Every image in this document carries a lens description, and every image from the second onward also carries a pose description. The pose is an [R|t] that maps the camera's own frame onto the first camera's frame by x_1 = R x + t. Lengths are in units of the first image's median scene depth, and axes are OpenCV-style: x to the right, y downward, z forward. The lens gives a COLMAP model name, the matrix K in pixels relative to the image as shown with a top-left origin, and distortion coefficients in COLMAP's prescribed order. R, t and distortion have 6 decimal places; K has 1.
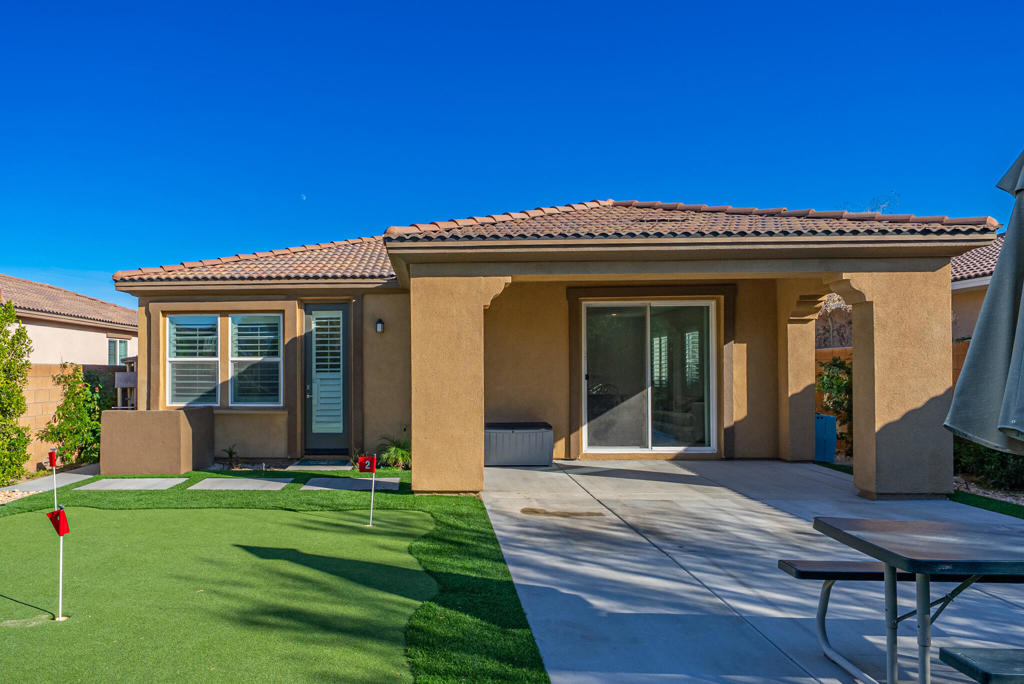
lens RADIAL K [[687.9, 0, 512.0], [0, 687.9, 366.0], [0, 0, 1]] dist [0.003904, 0.000932]
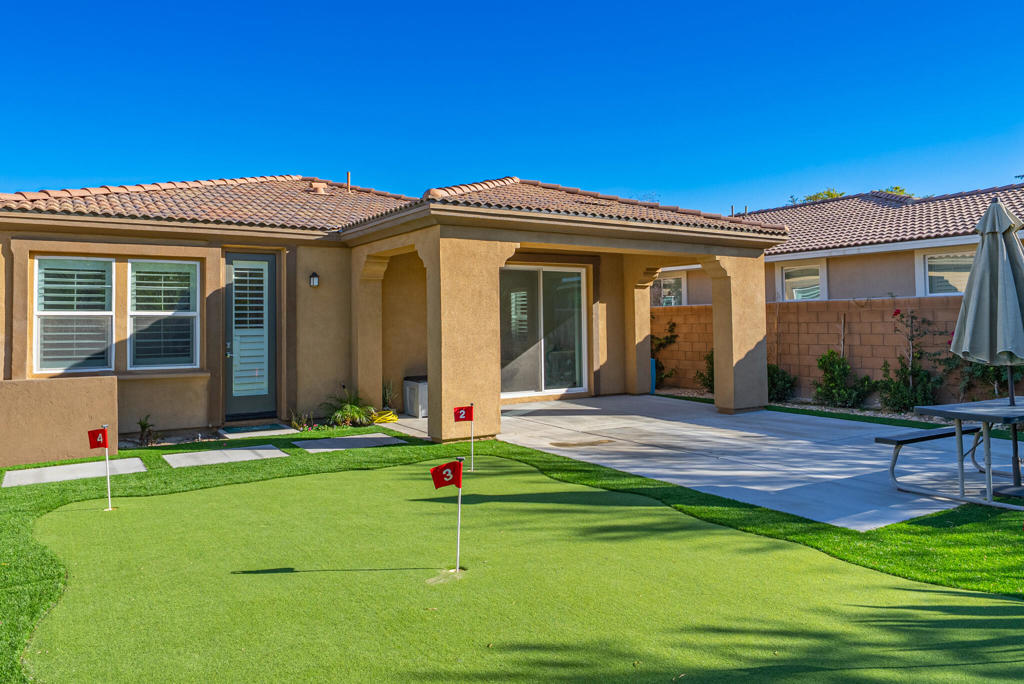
lens RADIAL K [[704.2, 0, 509.5], [0, 704.2, 304.7], [0, 0, 1]] dist [0.001528, 0.004919]
pose [[0.819983, 0.012861, 0.572243, -0.529236], [0.001323, 0.999702, -0.024365, 0.000732], [-0.572386, 0.020736, 0.819722, 0.041573]]
